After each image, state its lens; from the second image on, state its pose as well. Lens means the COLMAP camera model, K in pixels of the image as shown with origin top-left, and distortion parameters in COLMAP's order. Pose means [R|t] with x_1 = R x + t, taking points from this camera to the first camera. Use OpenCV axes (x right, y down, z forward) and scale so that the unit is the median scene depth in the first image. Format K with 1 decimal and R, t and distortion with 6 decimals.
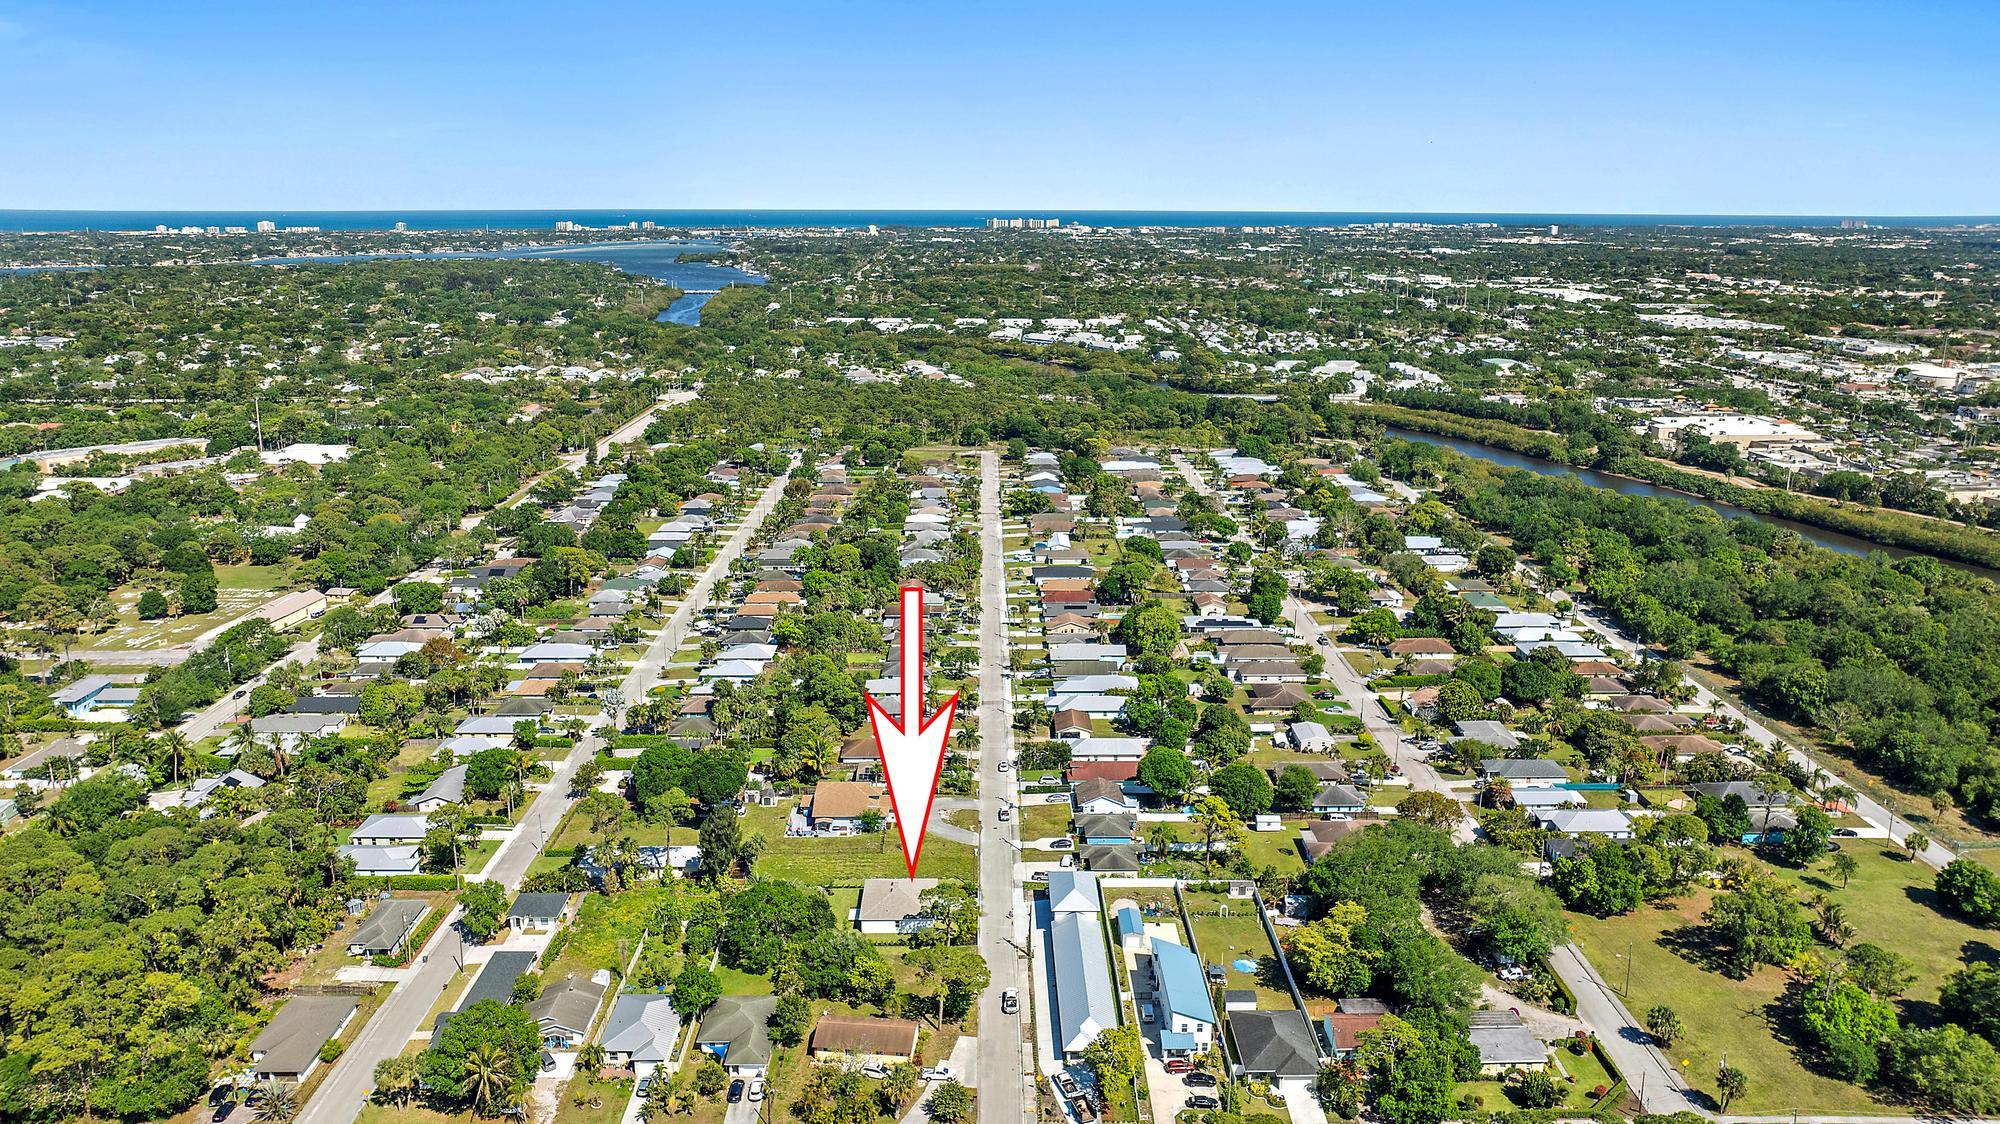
lens RADIAL K [[1420.1, 0, 1000.0], [0, 1420.1, 562.0], [0, 0, 1]] dist [-0.014563, 0.001308]
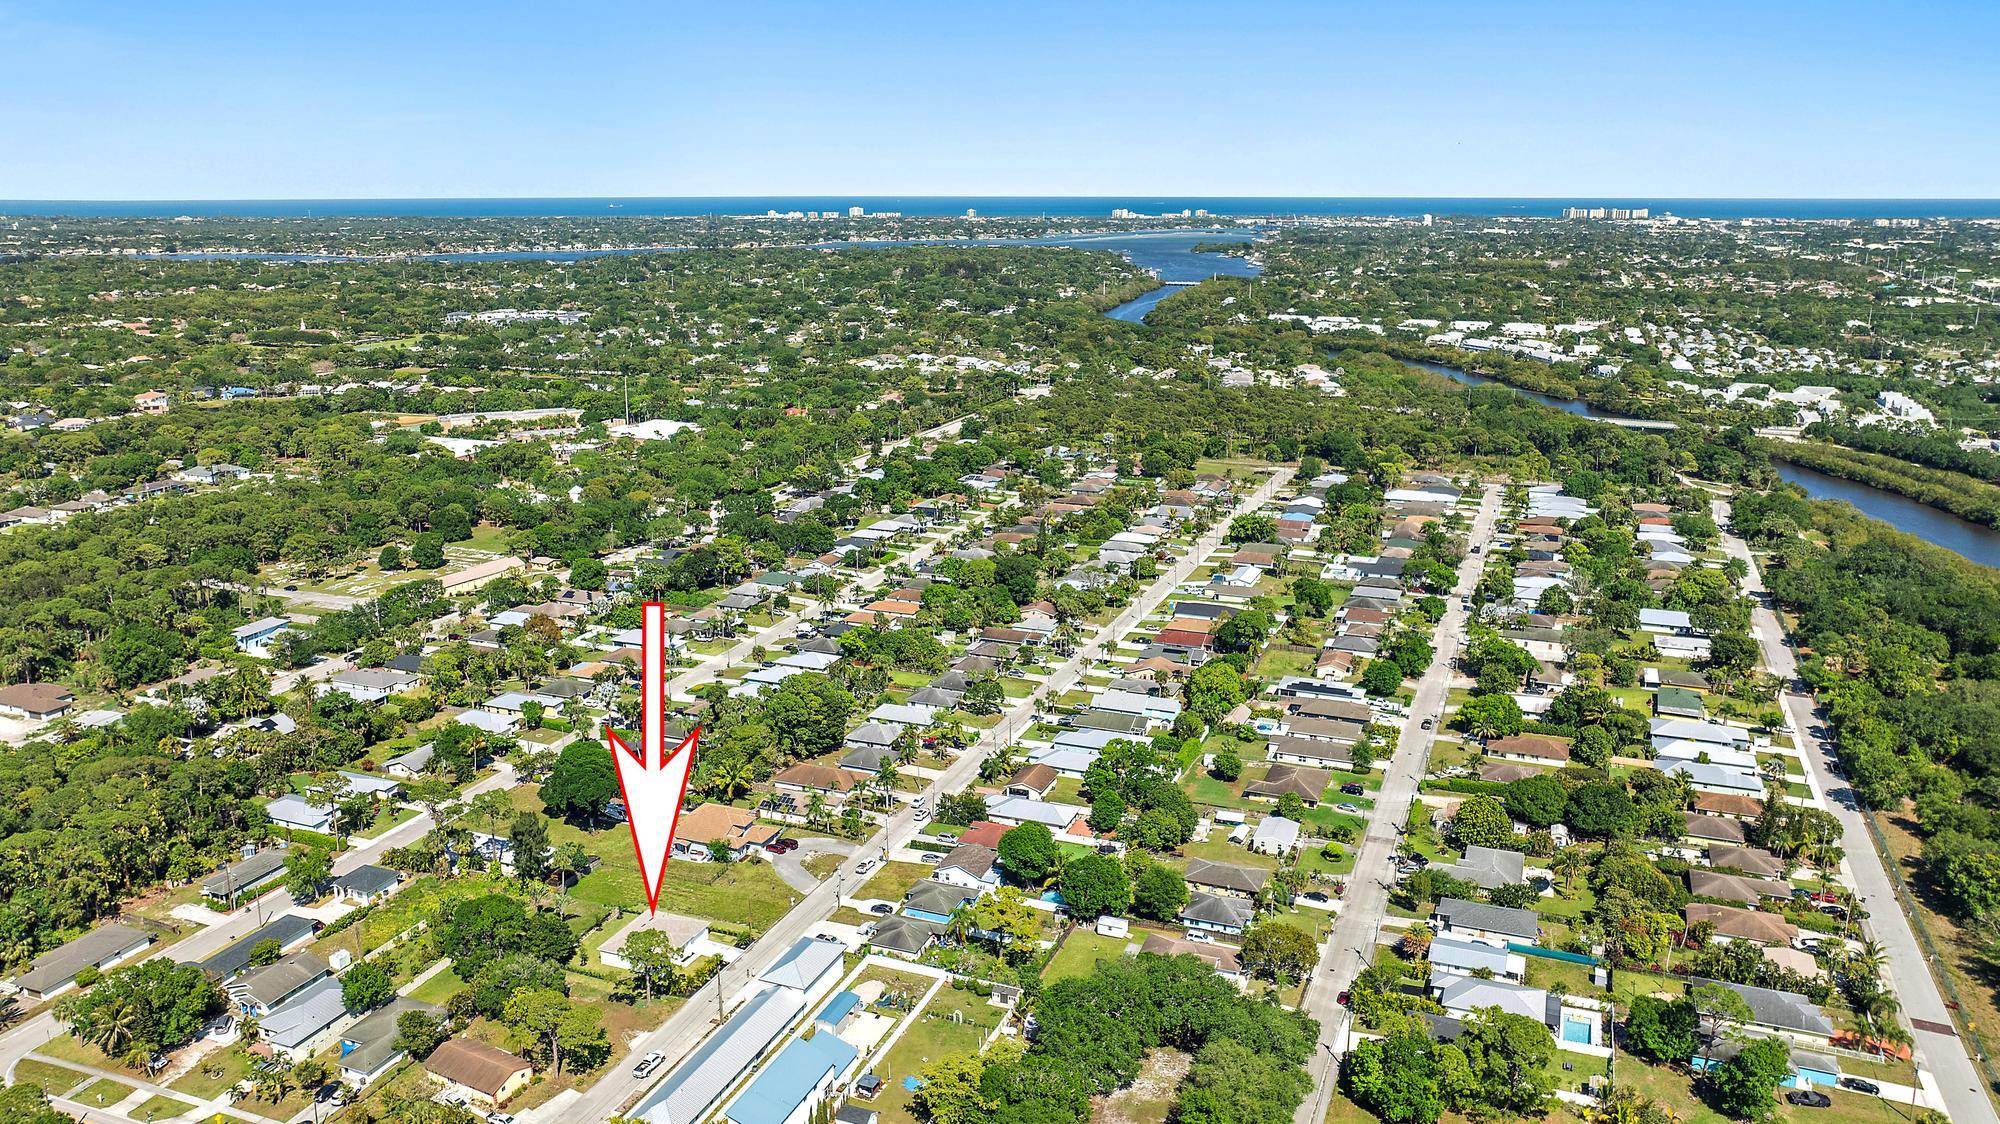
lens RADIAL K [[1420.1, 0, 1000.0], [0, 1420.1, 562.0], [0, 0, 1]] dist [-0.014563, 0.001308]
pose [[0.927523, 0.093076, -0.361991, 0.298585], [-0.090053, 0.995617, 0.025254, -0.042343], [0.362754, 0.009175, 0.931840, 0.101256]]
